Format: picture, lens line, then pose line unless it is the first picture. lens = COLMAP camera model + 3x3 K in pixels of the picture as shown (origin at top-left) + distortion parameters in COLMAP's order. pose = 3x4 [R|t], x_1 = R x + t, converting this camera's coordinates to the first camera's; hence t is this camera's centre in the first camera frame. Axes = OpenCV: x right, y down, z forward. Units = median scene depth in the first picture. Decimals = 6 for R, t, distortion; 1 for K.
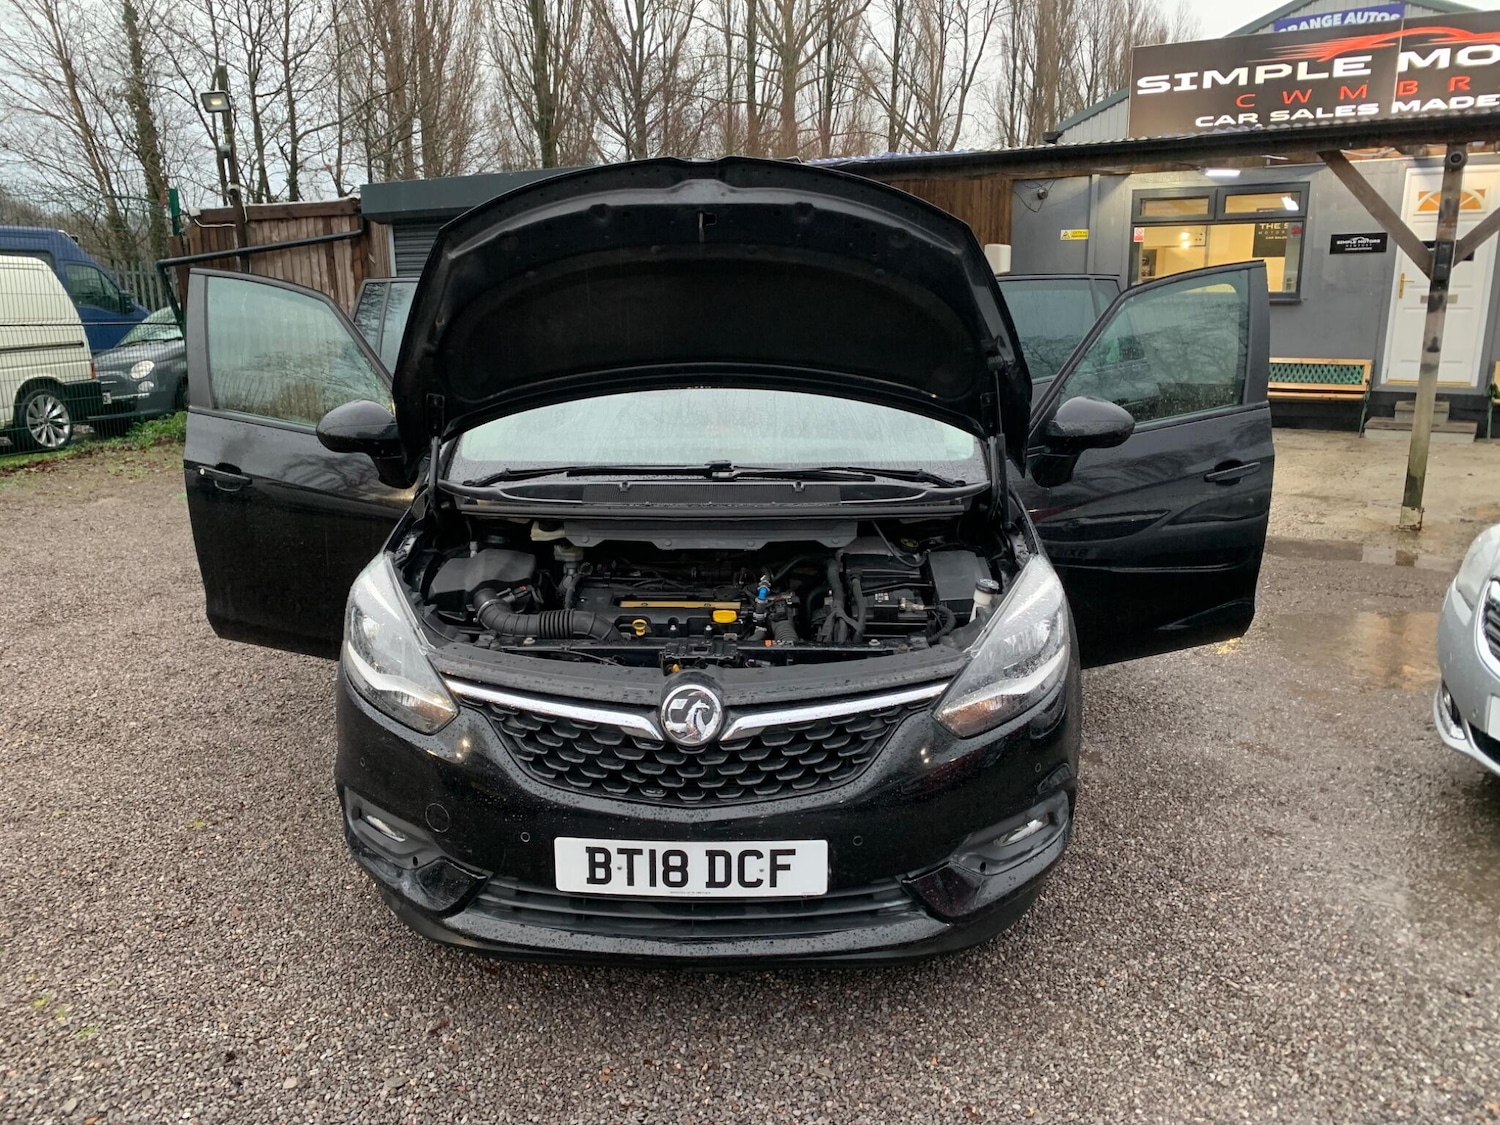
lens RADIAL K [[1154.9, 0, 737.7], [0, 1154.9, 554.9], [0, 0, 1]] dist [0.008370, -0.009154]
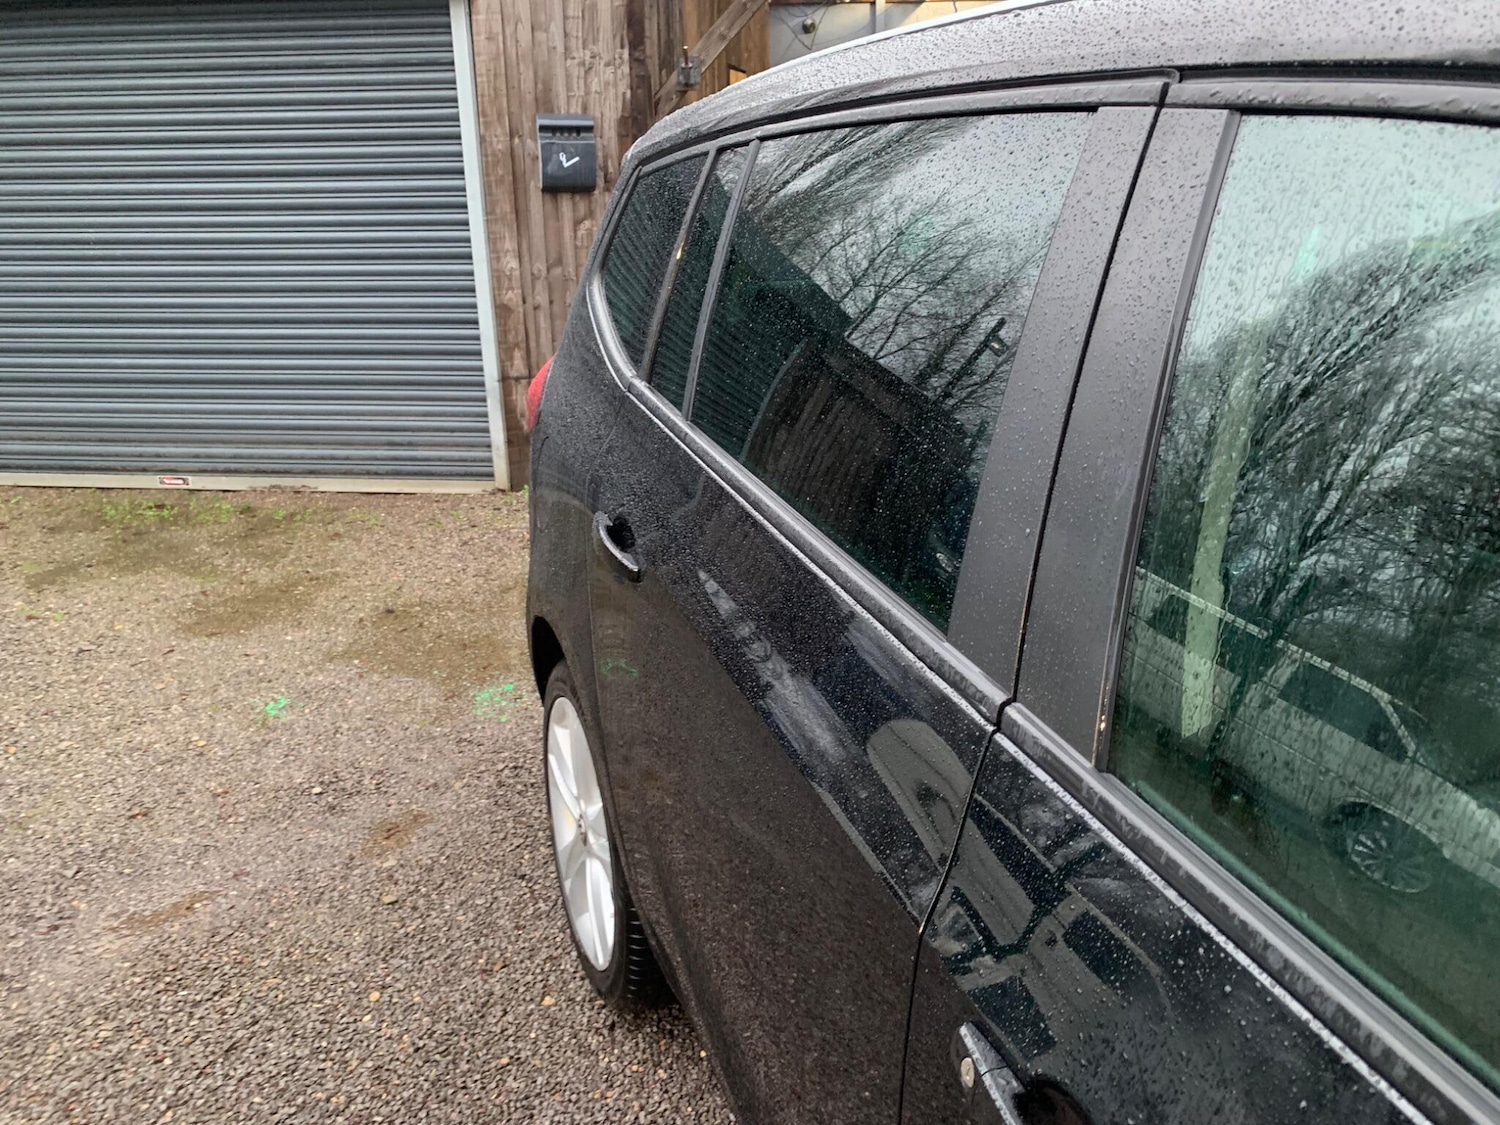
lens RADIAL K [[1154.9, 0, 753.8], [0, 1154.9, 553.8], [0, 0, 1]] dist [0.008370, -0.009154]
pose [[0.912282, -0.132192, 0.387644, -0.509377], [0.092082, 0.988450, 0.120368, -0.324085], [-0.399078, -0.074114, 0.913917, 1.466966]]
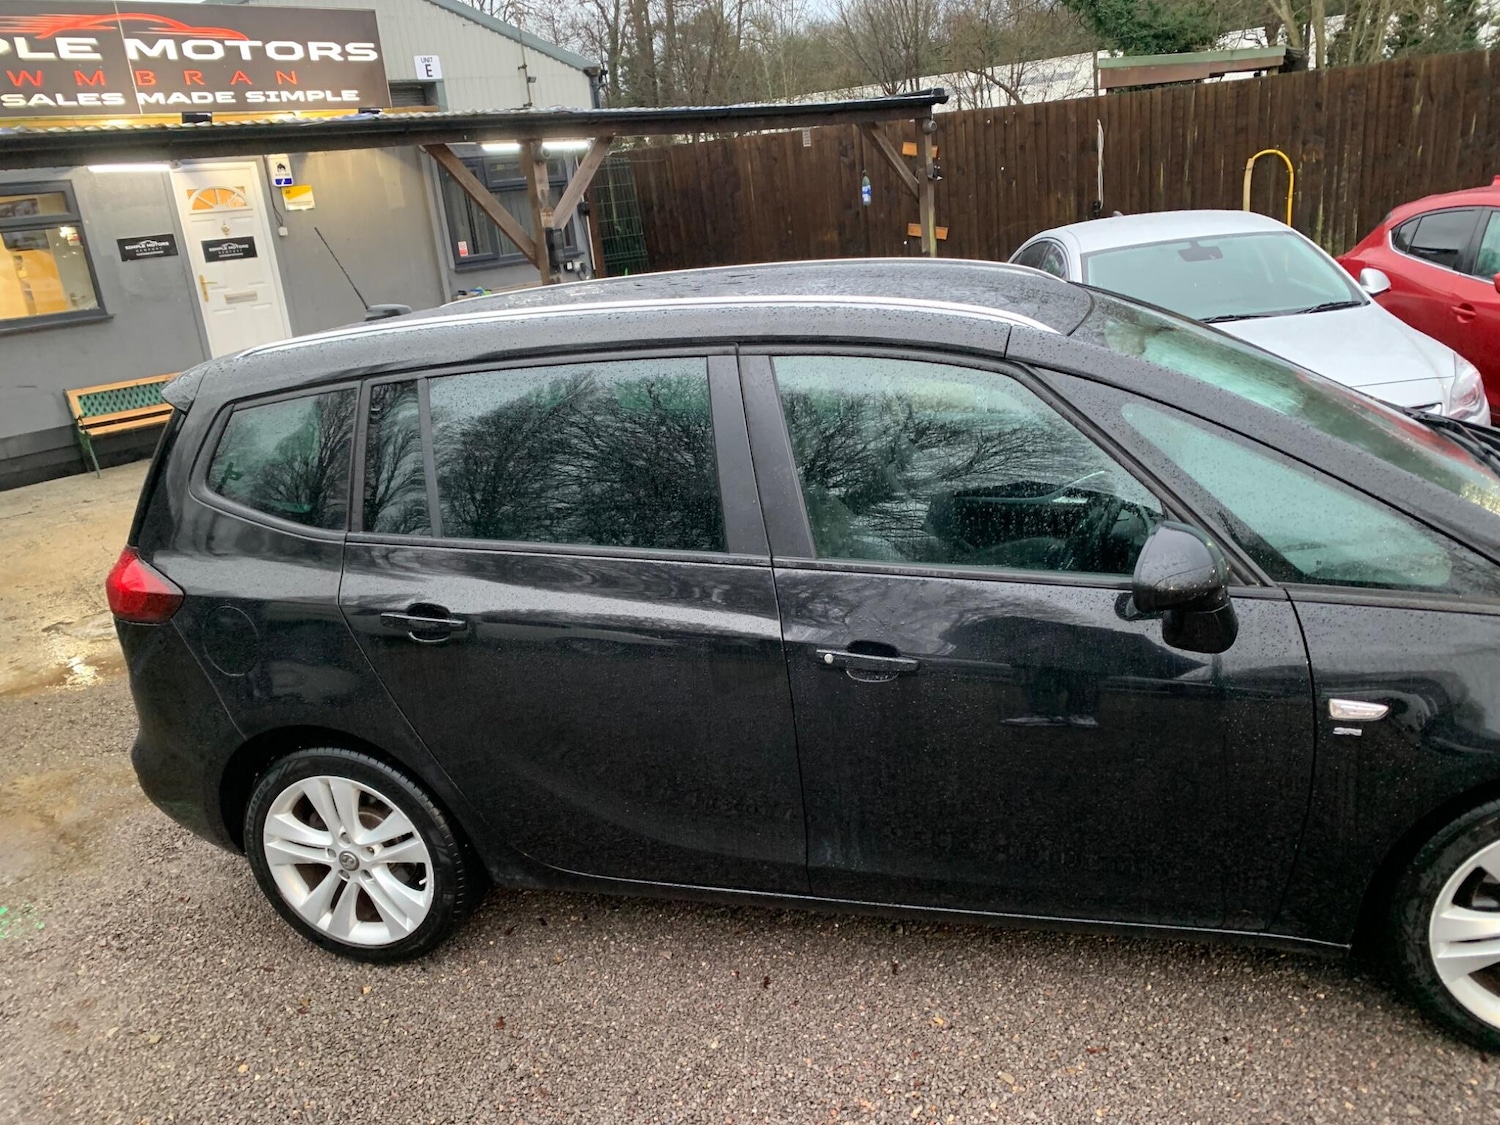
lens RADIAL K [[1154.9, 0, 763.2], [0, 1154.9, 565.6], [0, 0, 1]] dist [0.008370, -0.009154]
pose [[0.213905, -0.314200, 0.924945, -1.206711], [0.310238, 0.919691, 0.240669, -0.462031], [-0.926282, 0.235472, 0.294203, 1.464565]]
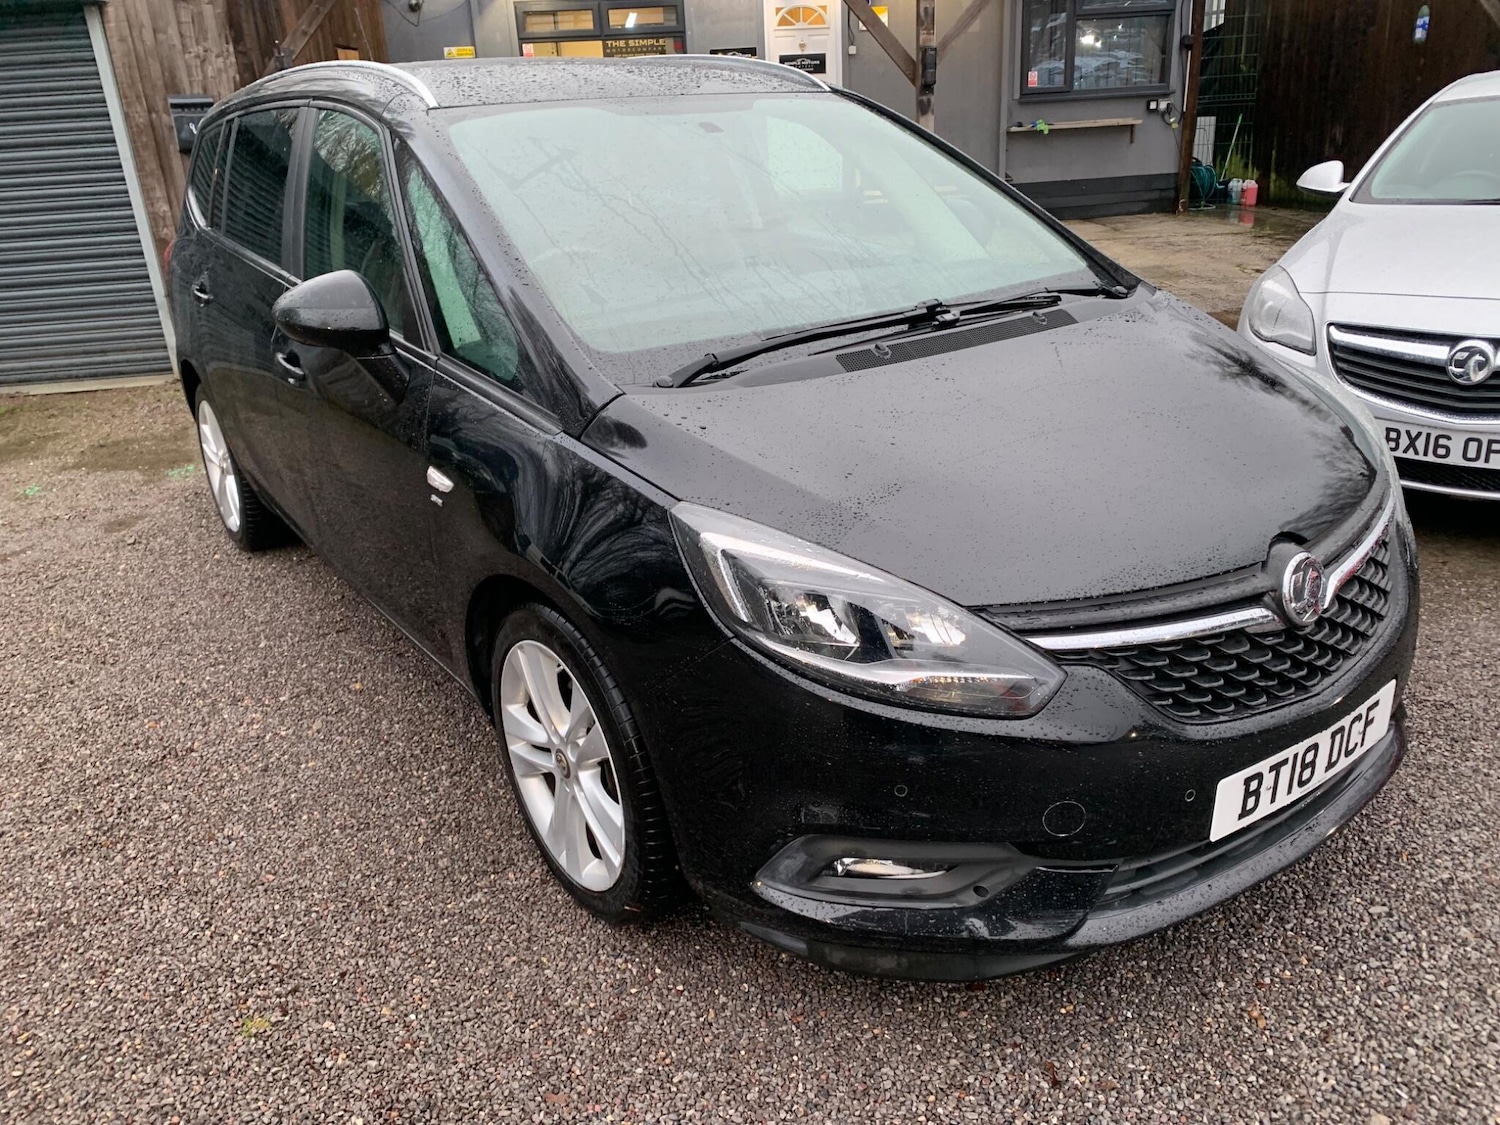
lens RADIAL K [[1154.9, 0, 752.1], [0, 1154.9, 569.2], [0, 0, 1]] dist [0.008370, -0.009154]
pose [[0.789323, -0.256189, 0.557976, -0.688368], [0.175478, 0.965010, 0.194841, -0.090744], [-0.588369, -0.055880, 0.806660, 0.469340]]
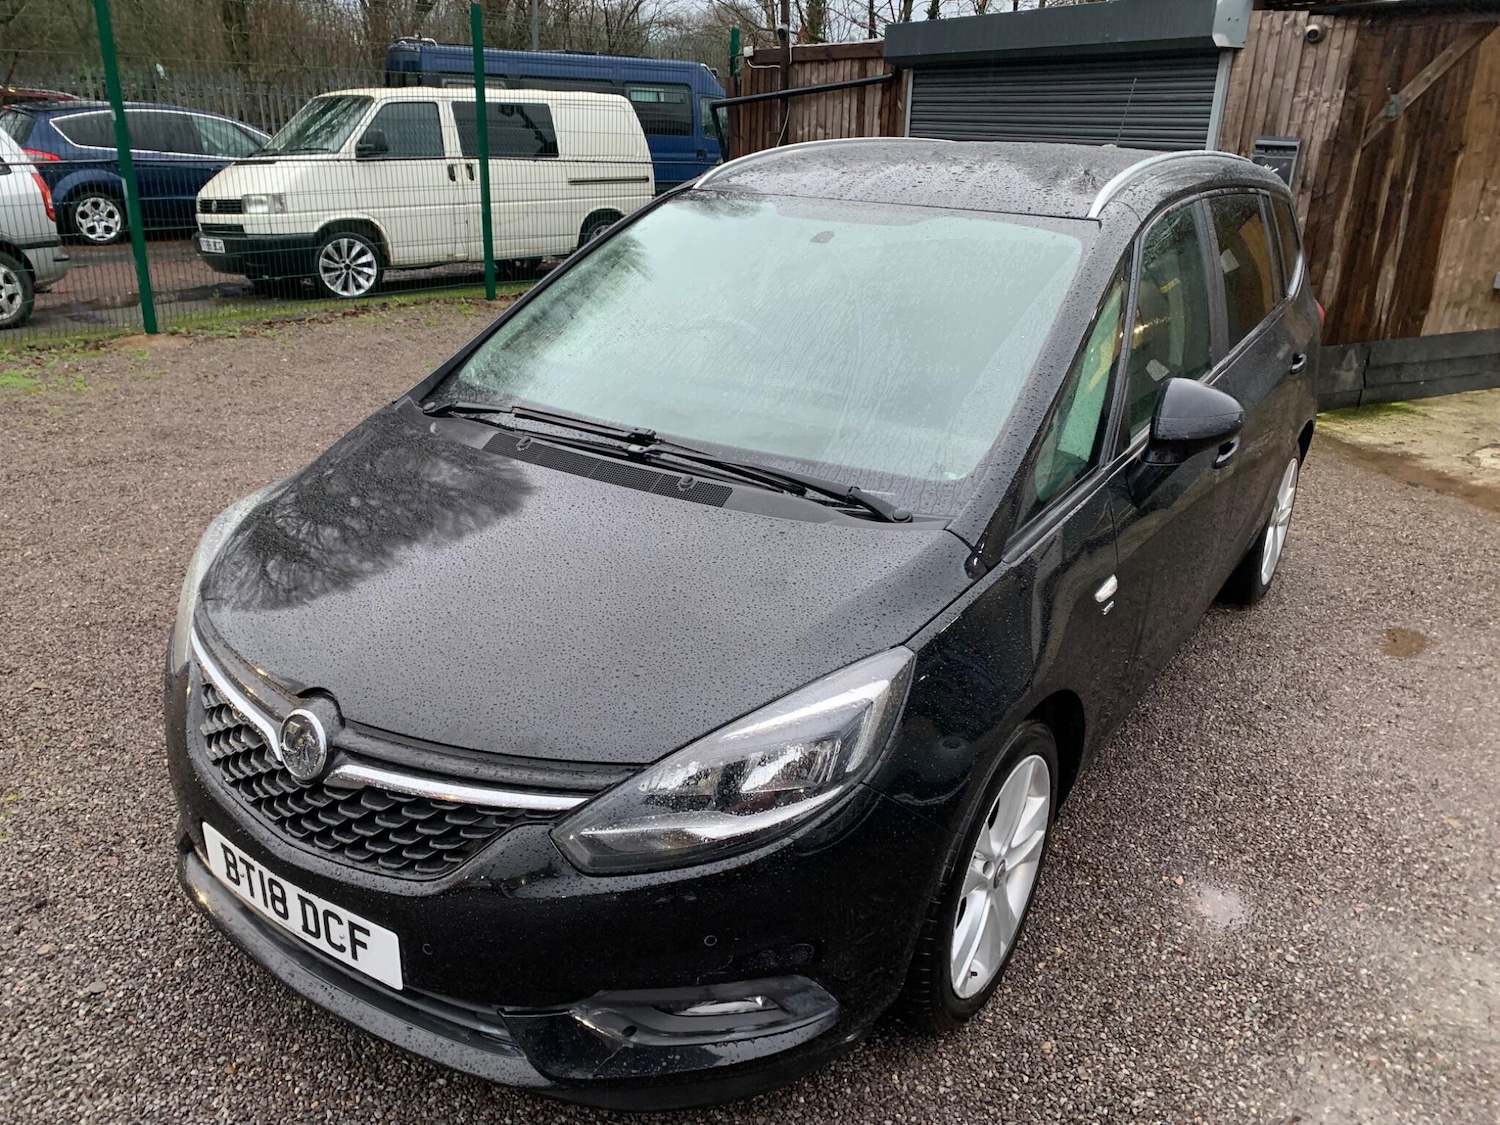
lens RADIAL K [[1154.9, 0, 740.4], [0, 1154.9, 577.6], [0, 0, 1]] dist [0.008370, -0.009154]
pose [[0.844036, 0.227684, -0.485556, 0.527707], [-0.153048, 0.970014, 0.188810, -0.164390], [0.513985, -0.085049, 0.853573, 0.367989]]
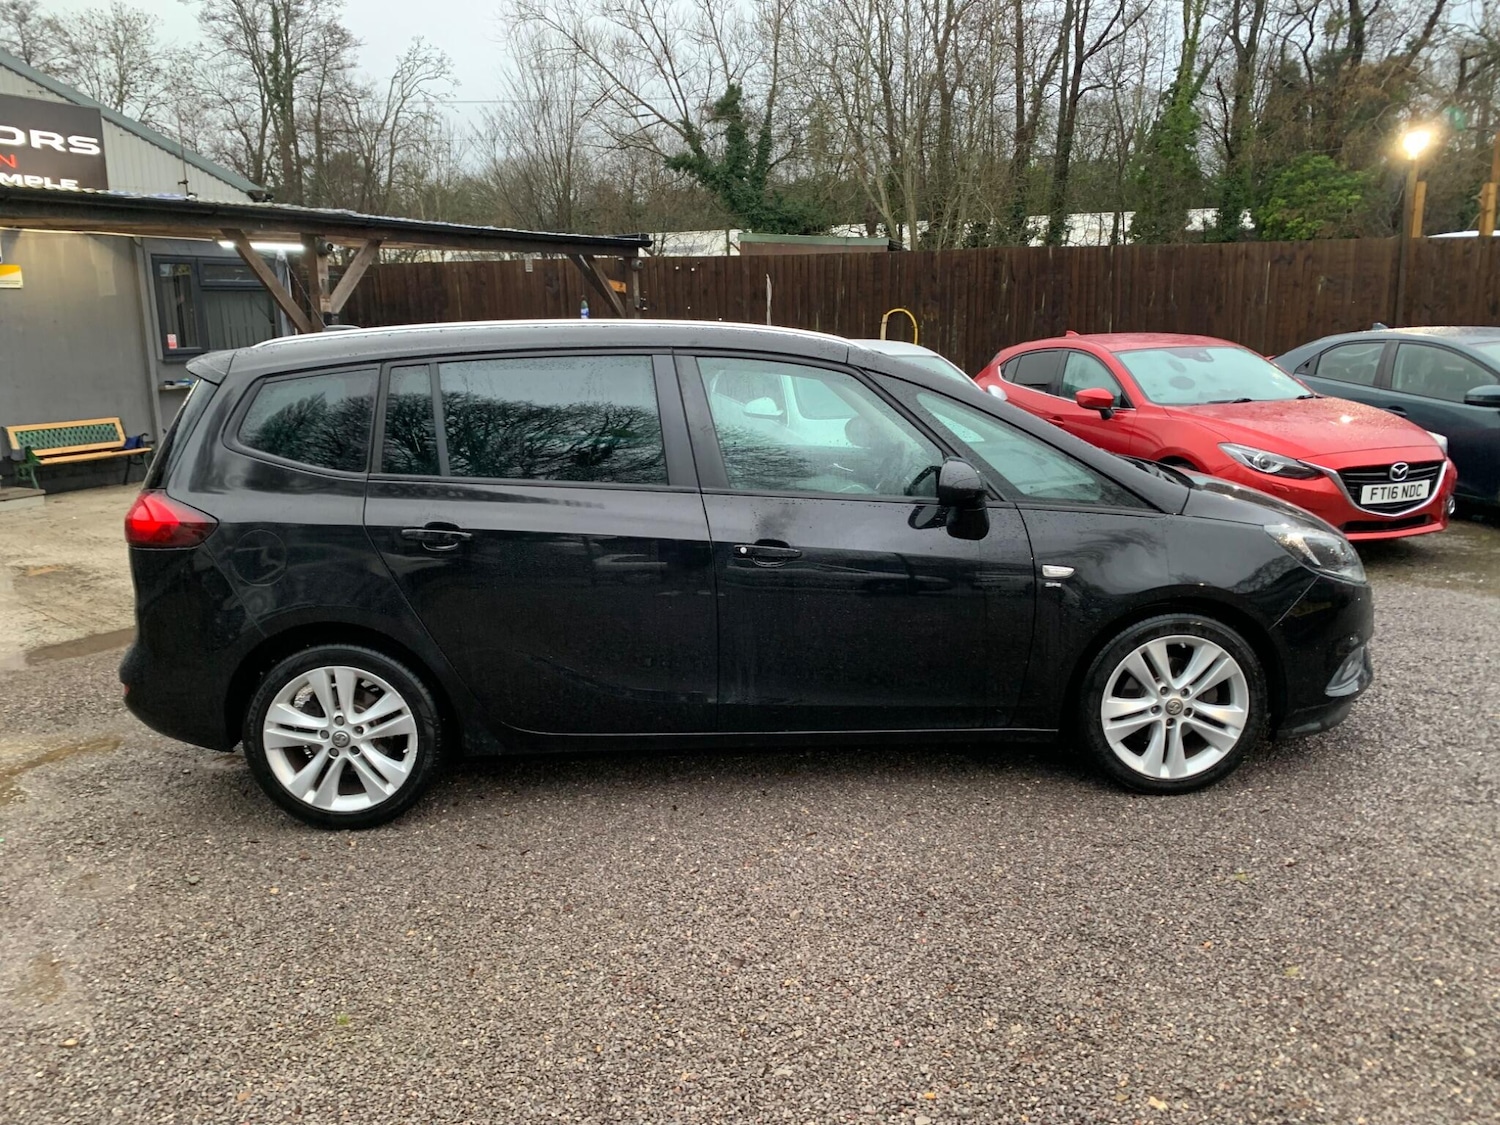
lens RADIAL K [[1154.9, 0, 737.7], [0, 1154.9, 557.5], [0, 0, 1]] dist [0.008370, -0.009154]
pose [[-0.070463, -0.188350, 0.979571, -1.737148], [0.245912, 0.948424, 0.200050, -0.426888], [-0.966728, 0.254984, -0.020511, 1.745127]]
